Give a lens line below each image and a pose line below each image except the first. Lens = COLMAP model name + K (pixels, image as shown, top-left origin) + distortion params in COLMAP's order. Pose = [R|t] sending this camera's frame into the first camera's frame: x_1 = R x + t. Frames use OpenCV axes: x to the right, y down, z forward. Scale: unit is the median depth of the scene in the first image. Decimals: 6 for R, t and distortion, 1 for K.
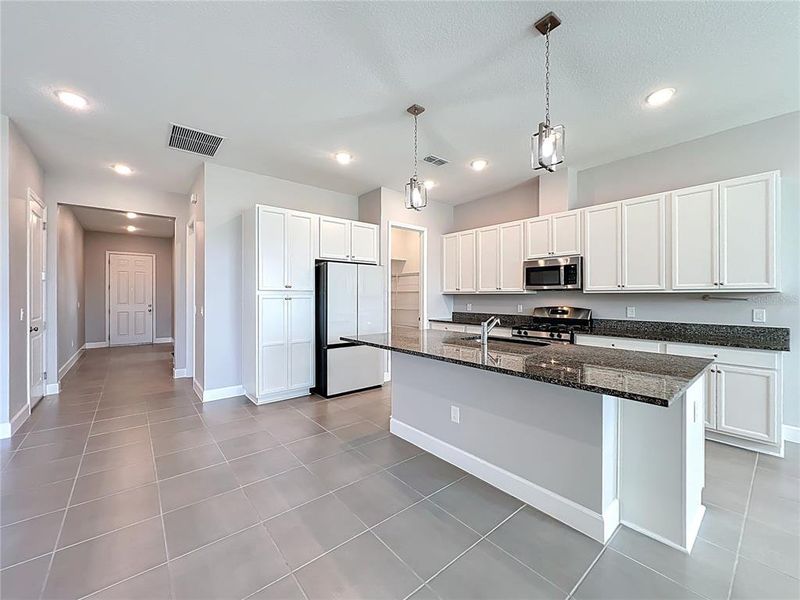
lens RADIAL K [[324.8, 0, 402.2], [0, 324.8, 295.6], [0, 0, 1]] dist [-0.001494, 0.000425]
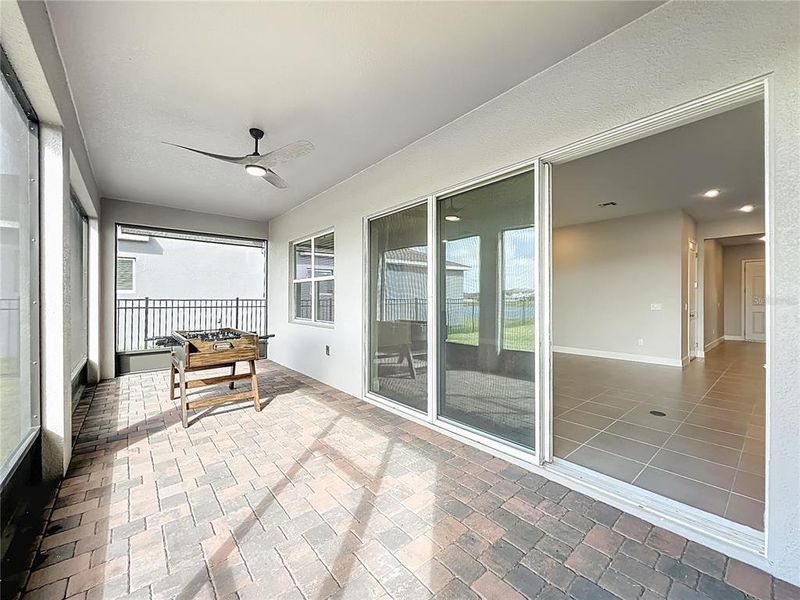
lens RADIAL K [[324.8, 0, 403.3], [0, 324.8, 299.2], [0, 0, 1]] dist [-0.001494, 0.000425]
pose [[0.008448, 0.002467, -0.999961, 0.298184], [0.000967, 0.999996, 0.002475, 0.001256], [0.999964, -0.000988, 0.008445, -0.281076]]
